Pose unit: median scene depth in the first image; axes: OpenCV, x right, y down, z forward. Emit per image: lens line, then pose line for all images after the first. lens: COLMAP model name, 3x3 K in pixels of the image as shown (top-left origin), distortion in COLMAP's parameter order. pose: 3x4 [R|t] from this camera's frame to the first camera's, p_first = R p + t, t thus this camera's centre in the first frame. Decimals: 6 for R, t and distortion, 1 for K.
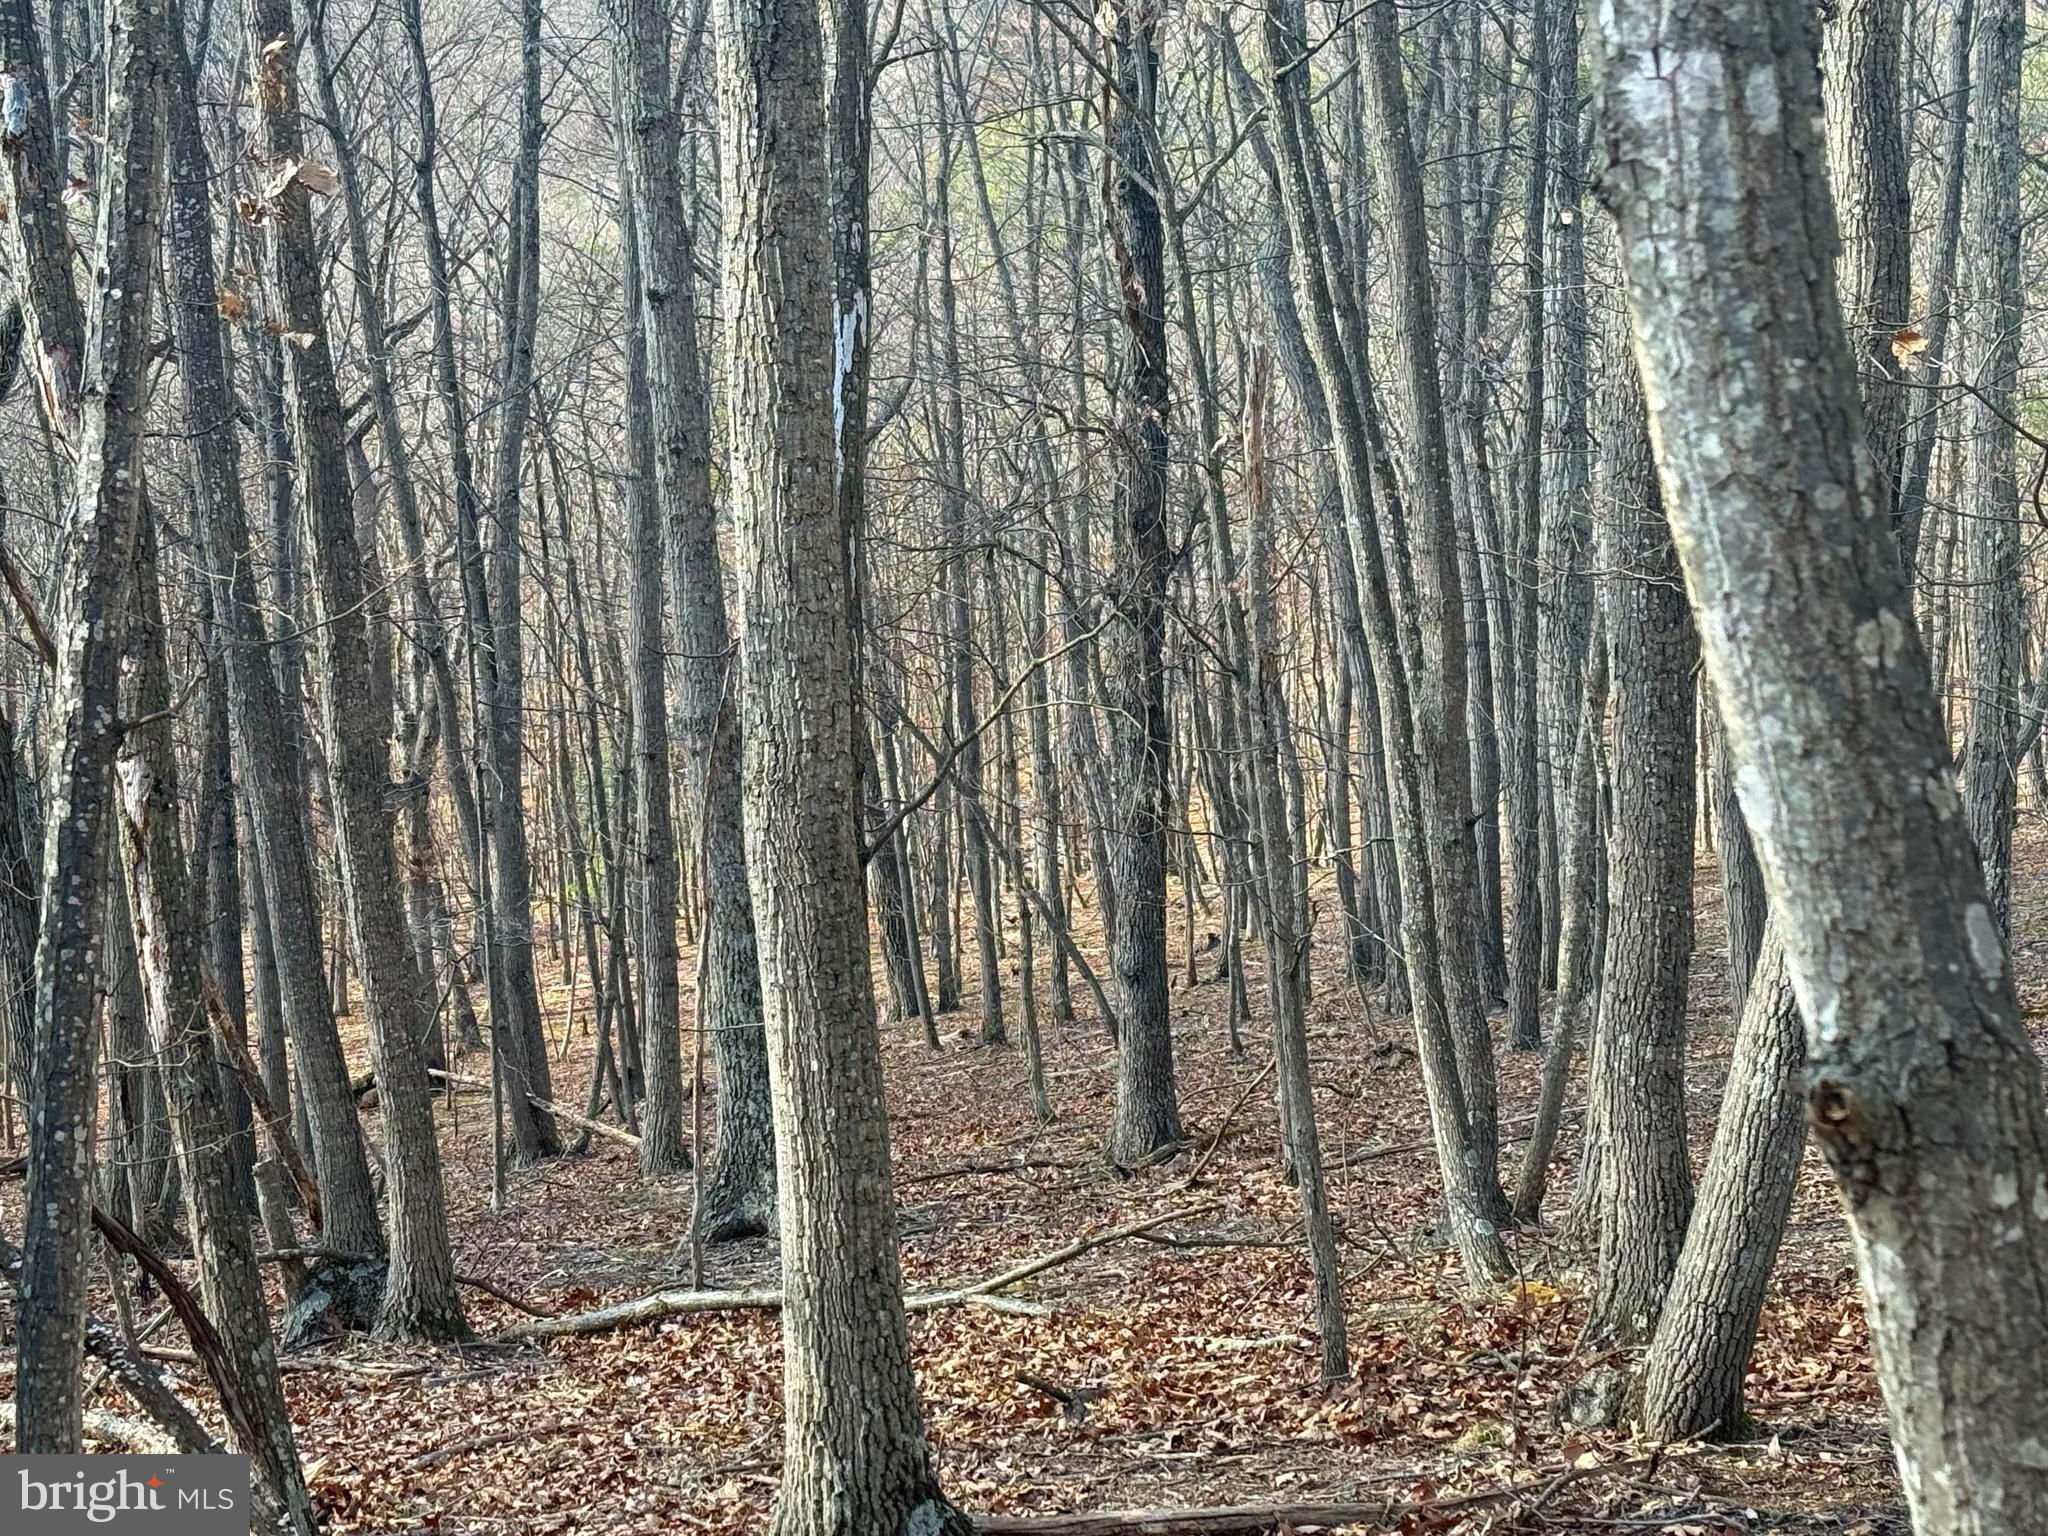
lens RADIAL K [[3947.5, 0, 1024.0], [0, 3947.5, 768.0], [0, 0, 1]] dist [0.189863, -0.017607]
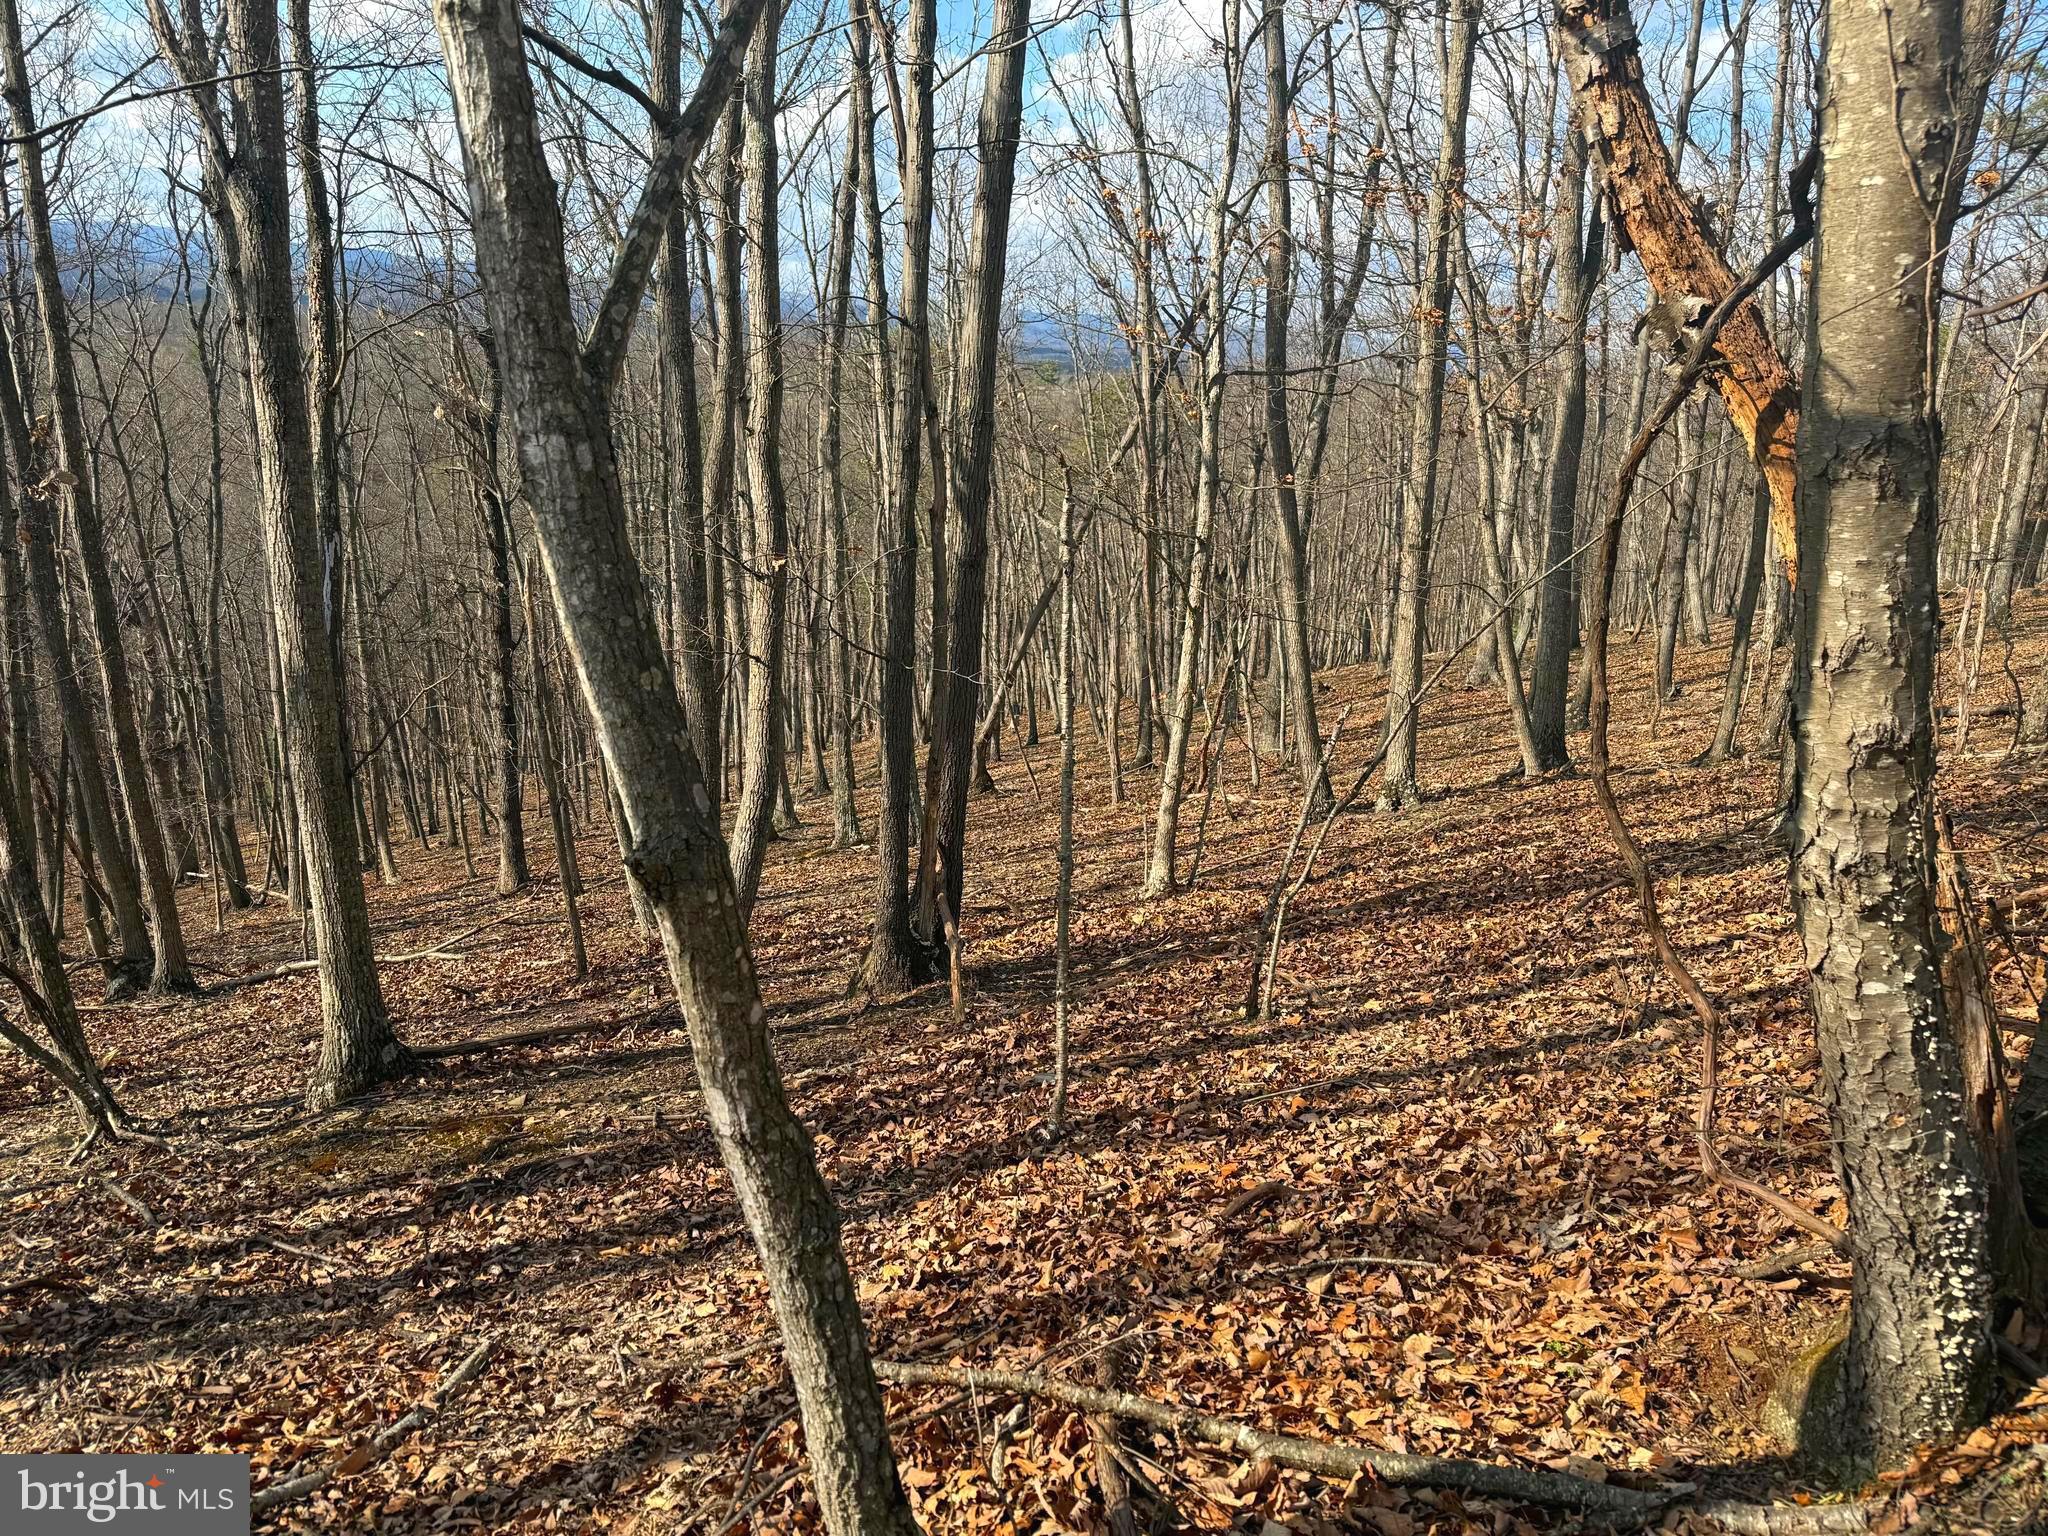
lens RADIAL K [[1512.9, 0, 1024.0], [0, 1512.9, 768.0], [0, 0, 1]] dist [0.103999, -0.149464]
pose [[0.940477, -0.043734, 0.337031, 0.017267], [0.033530, 0.998788, 0.036040, -0.000522], [-0.338199, -0.022595, 0.940803, 0.005264]]
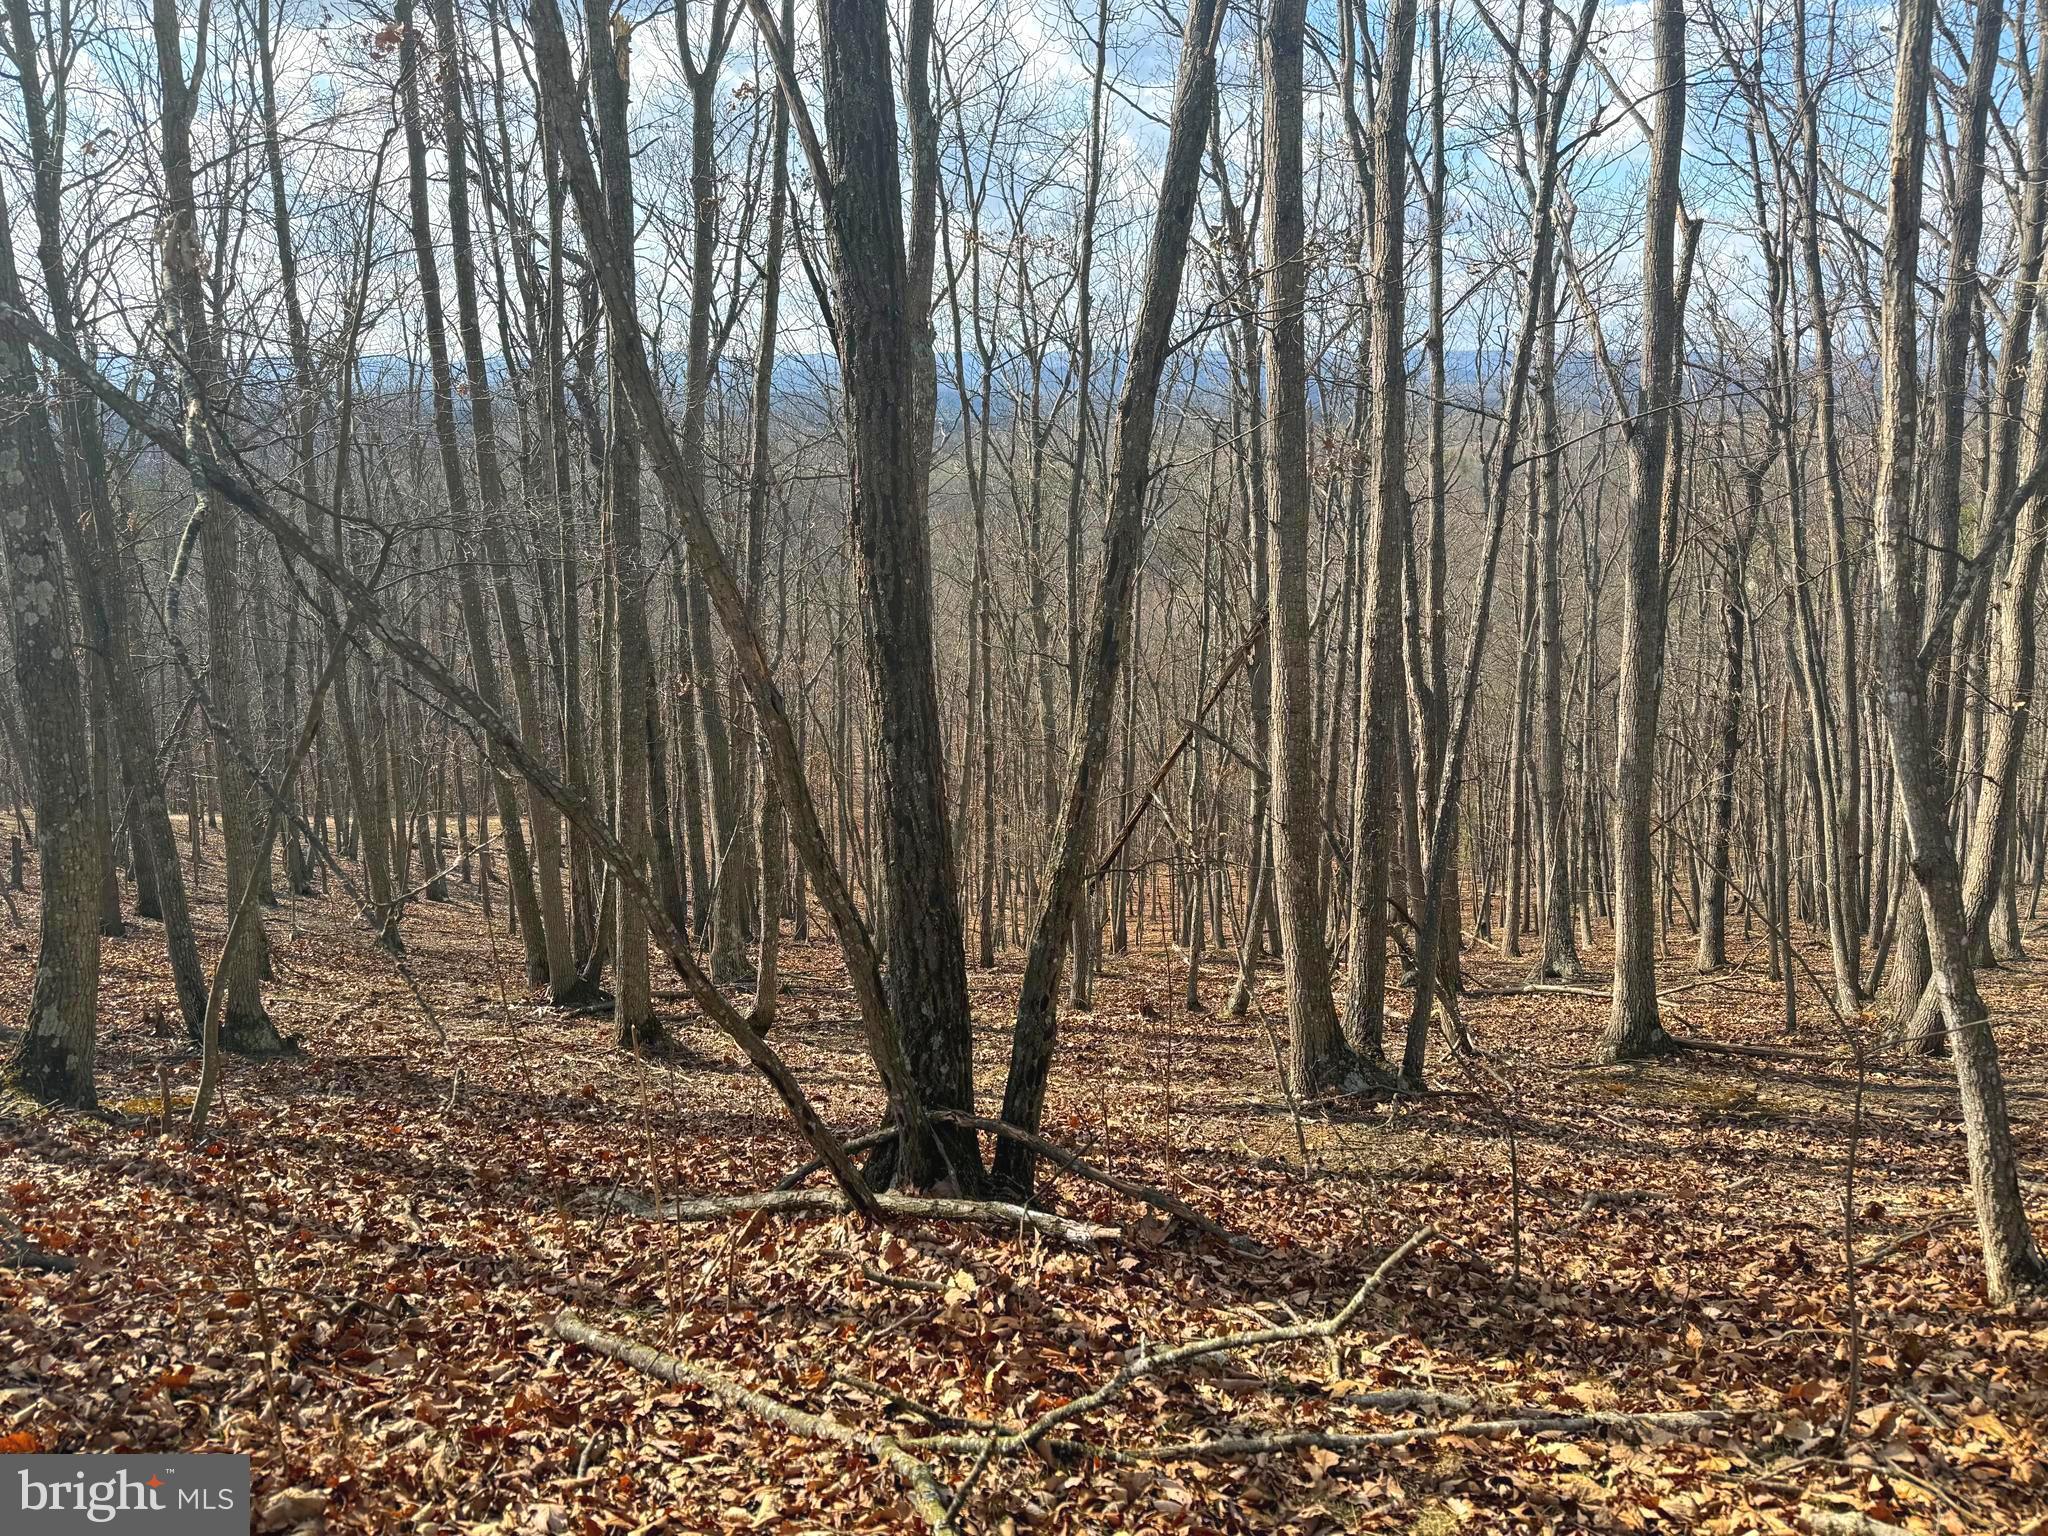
lens RADIAL K [[1606.5, 0, 1027.2], [0, 1606.5, 762.1], [0, 0, 1]] dist [0.110414, -0.141335]
pose [[0.932929, 0.067783, -0.353622, -0.027667], [-0.076664, 0.996995, -0.011150, 0.009757], [0.351803, 0.037512, 0.935322, -0.274324]]
